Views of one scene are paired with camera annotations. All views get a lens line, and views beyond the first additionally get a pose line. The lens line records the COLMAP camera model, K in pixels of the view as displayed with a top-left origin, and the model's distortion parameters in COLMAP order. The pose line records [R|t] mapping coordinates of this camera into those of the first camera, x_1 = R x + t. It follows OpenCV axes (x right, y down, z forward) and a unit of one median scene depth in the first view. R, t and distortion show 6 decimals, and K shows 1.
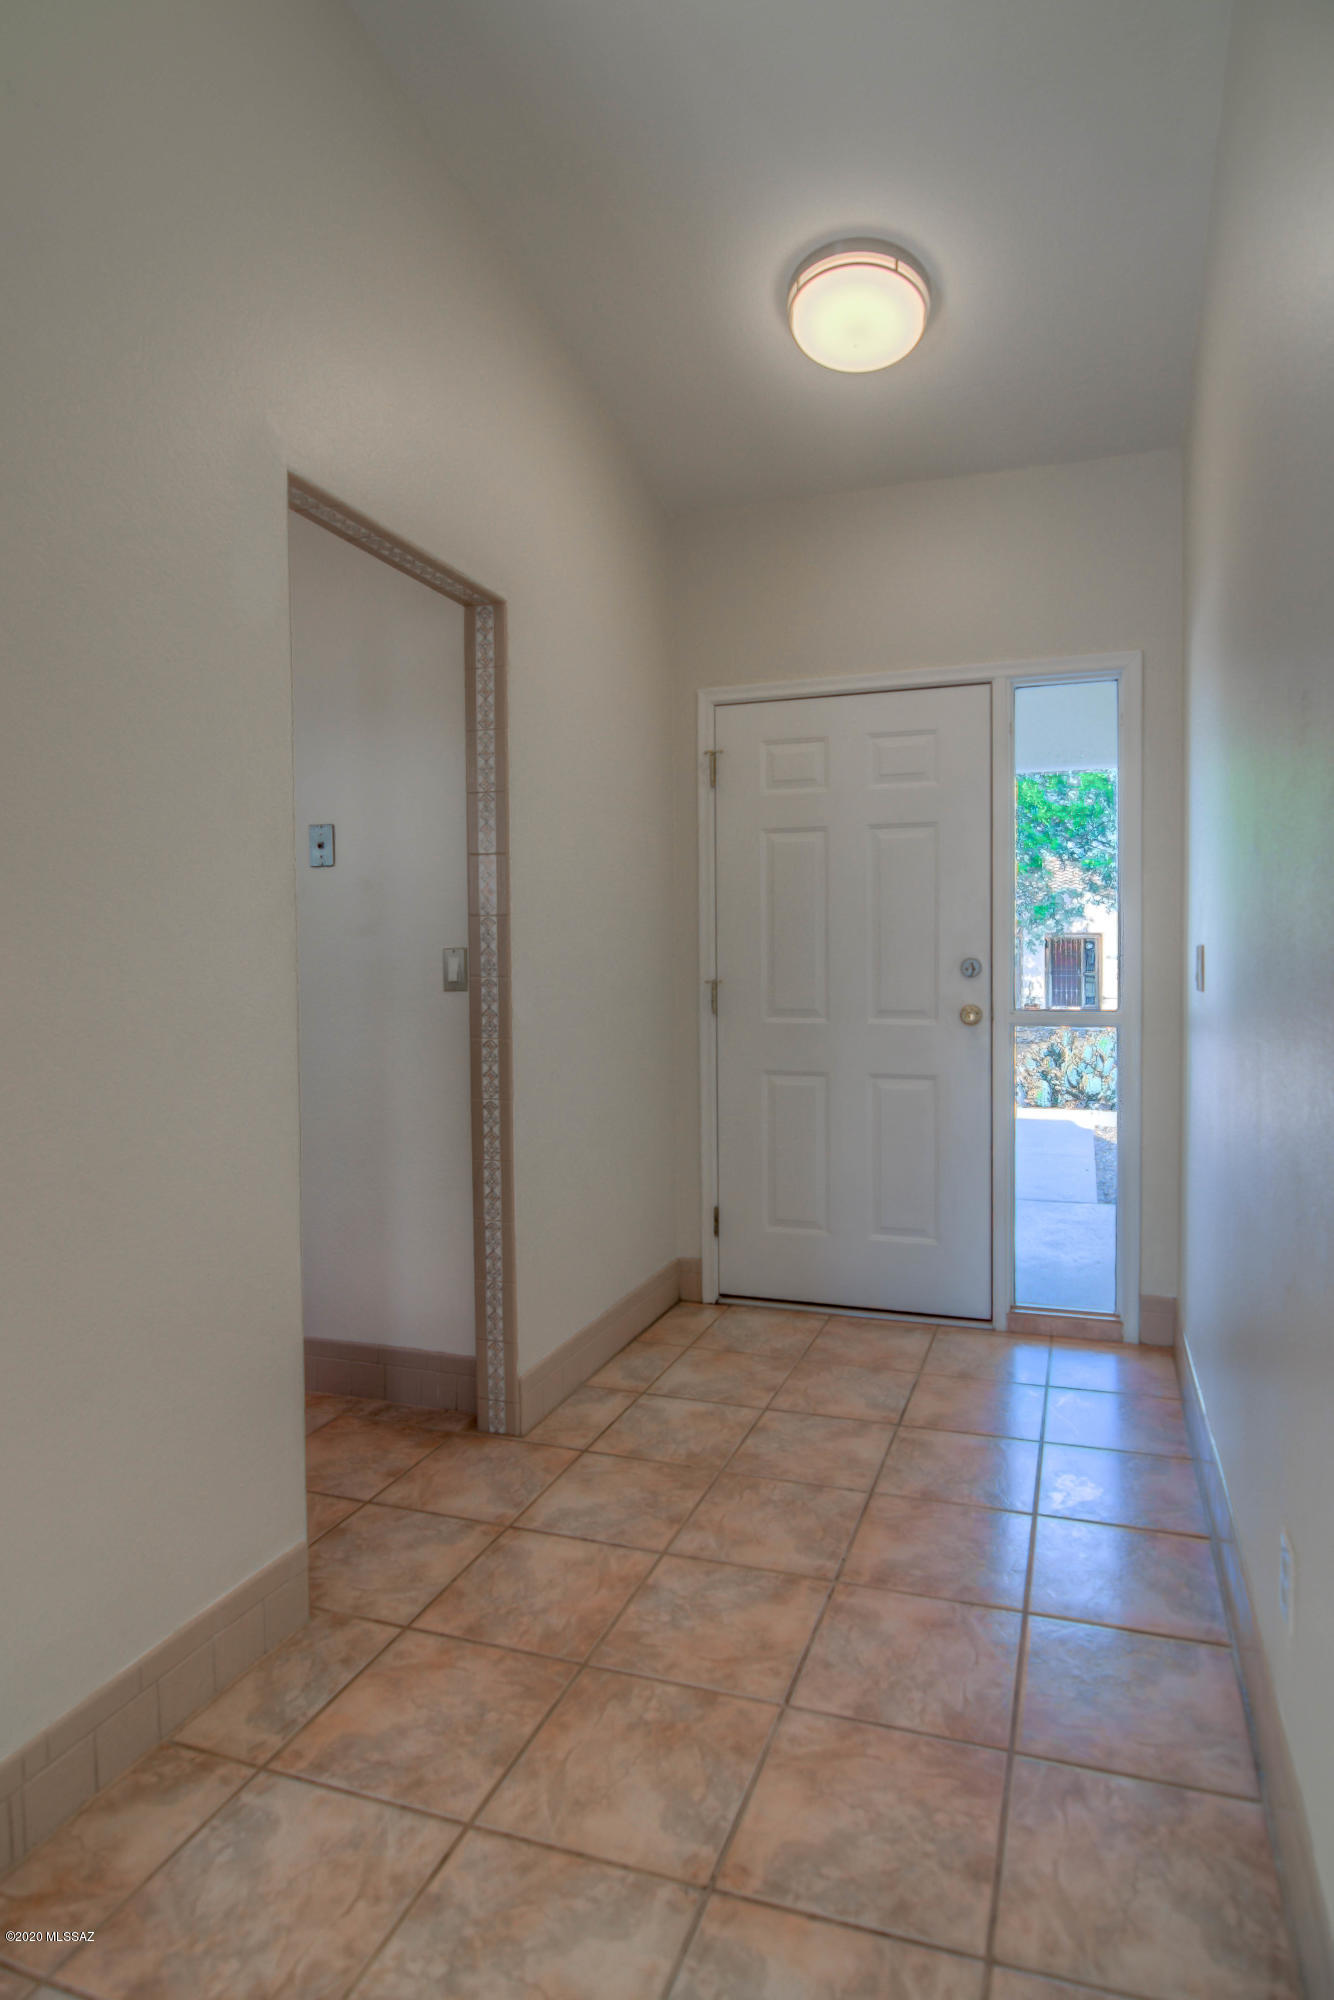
lens RADIAL K [[1042.1, 0, 777.6], [0, 1042.1, 970.4], [0, 0, 1]] dist [-0.004551, -0.009299]
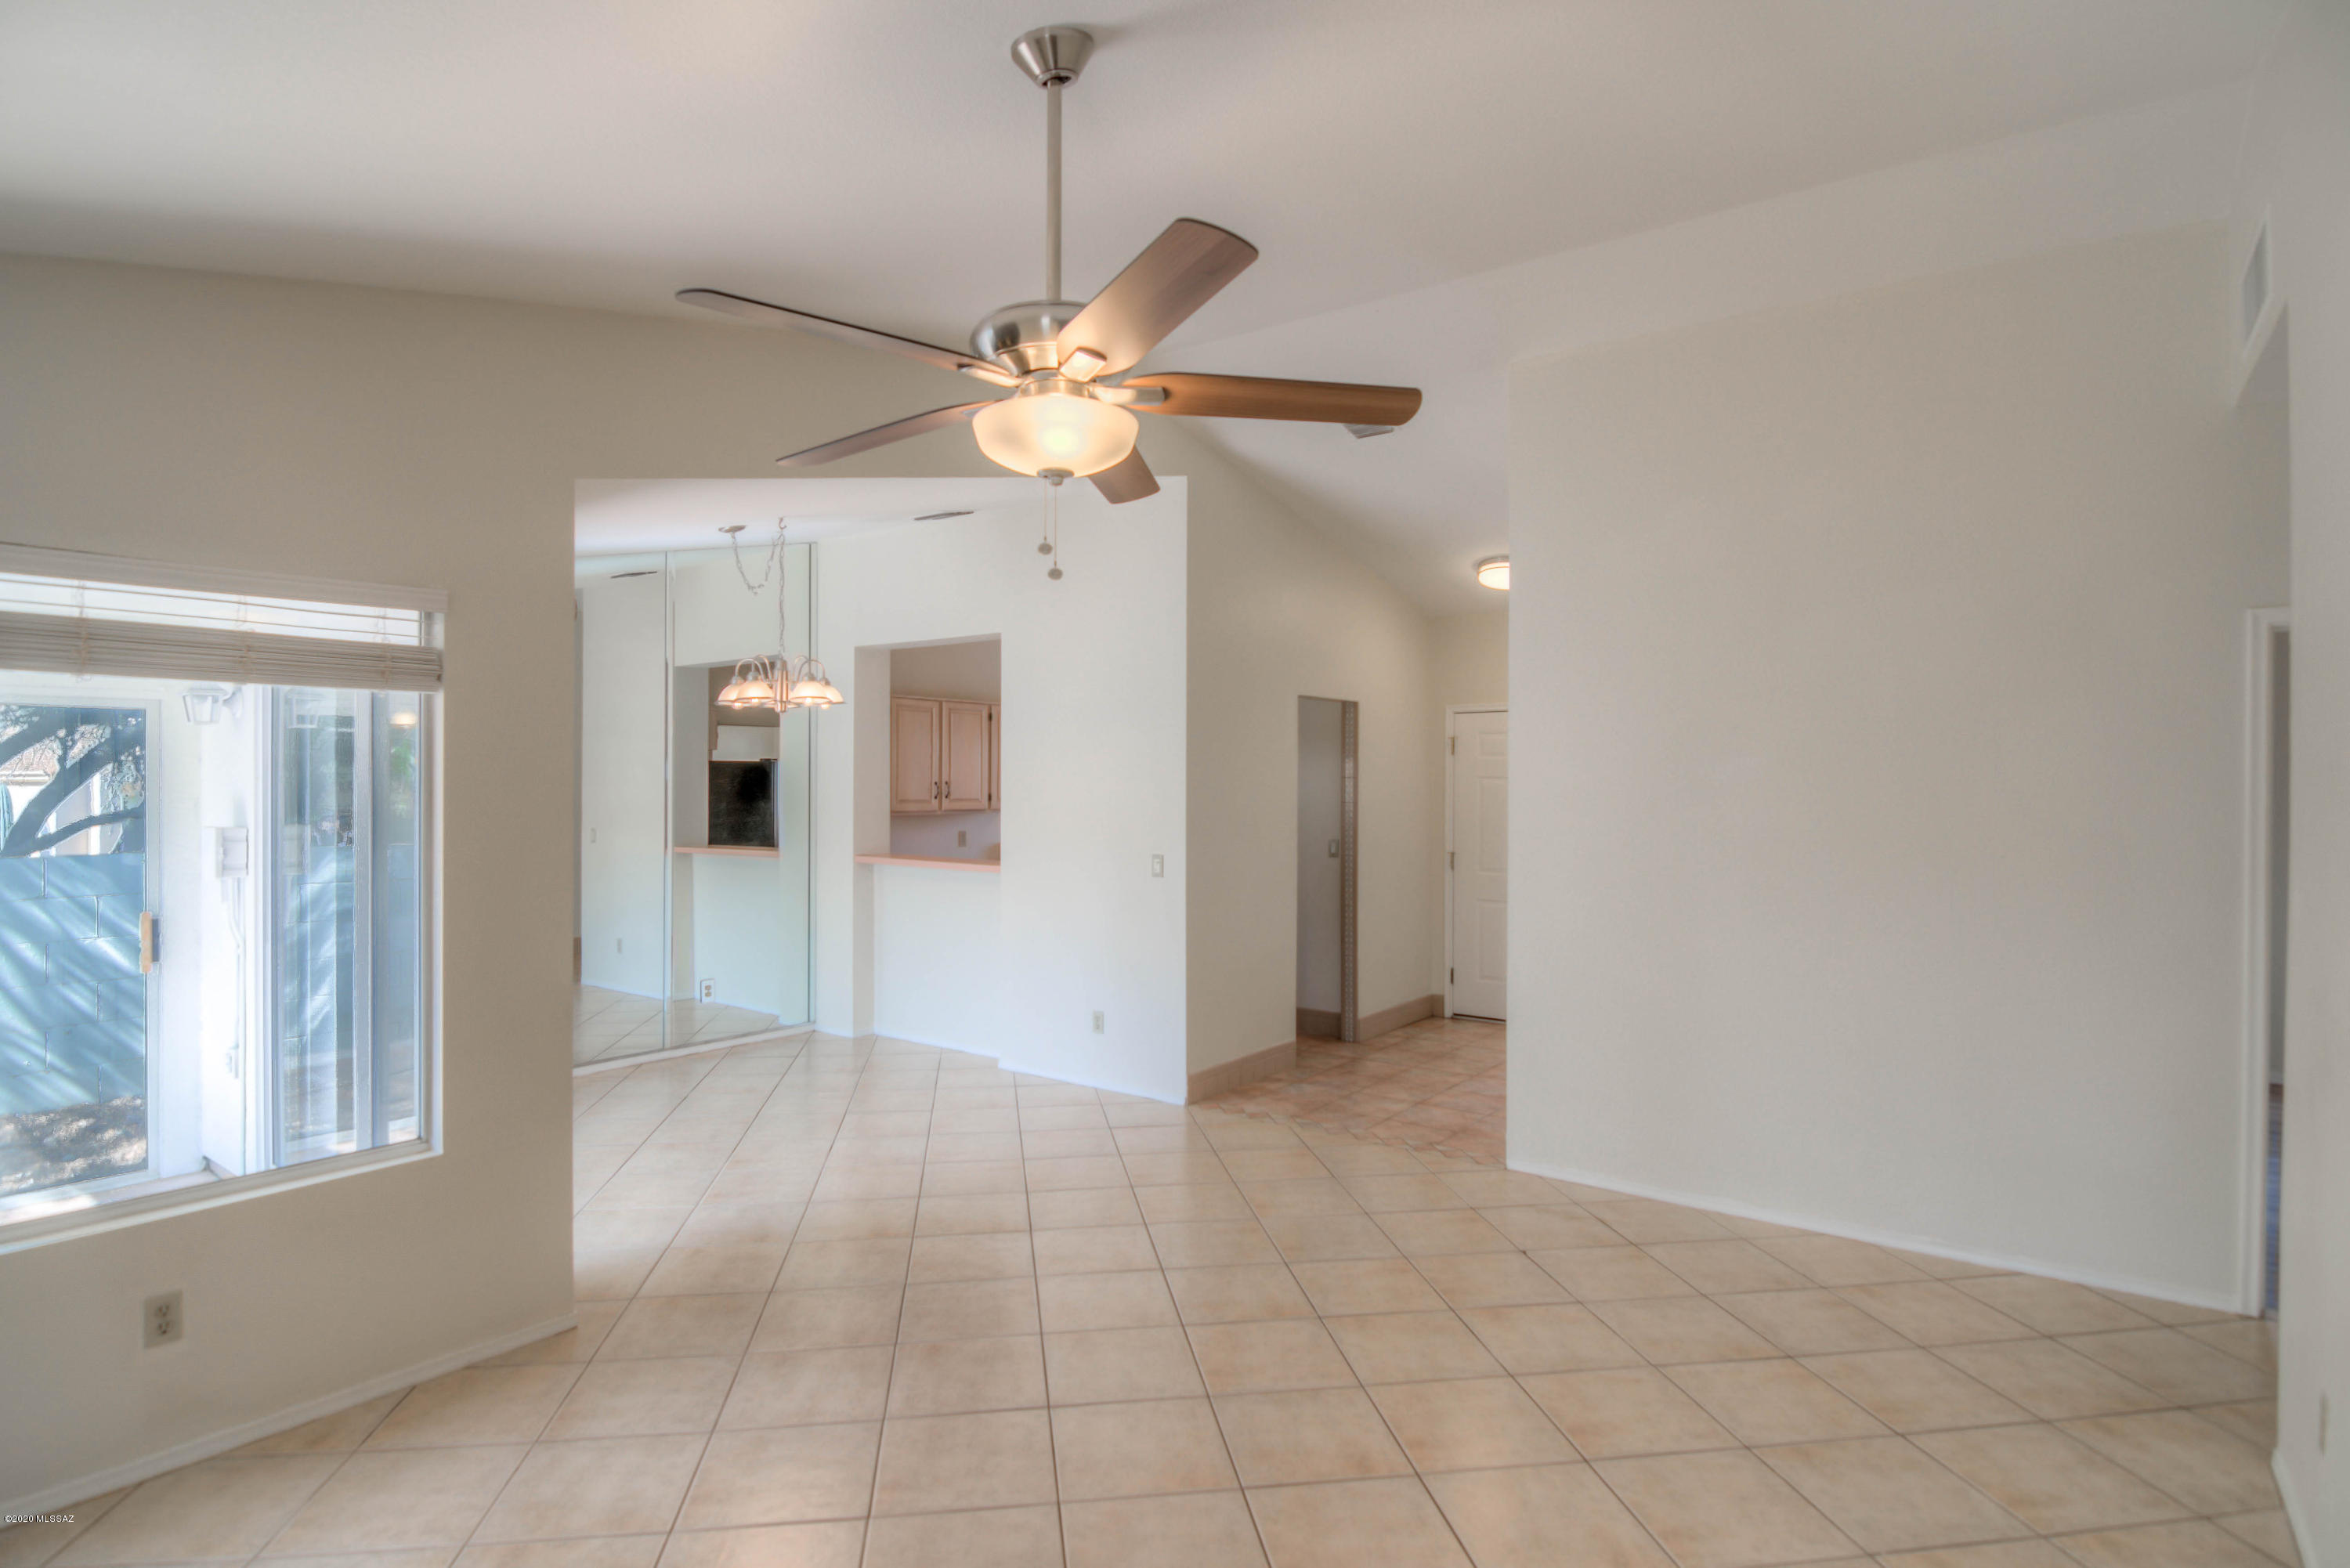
lens RADIAL K [[1224.4, 0, 1159.8], [0, 1224.4, 775.4], [0, 0, 1]] dist [-0.004551, -0.009299]
pose [[0.935398, 0.006300, -0.353539, 0.251998], [-0.015823, 0.999585, -0.024052, -0.075836], [0.353241, 0.028092, 0.935110, -1.440842]]
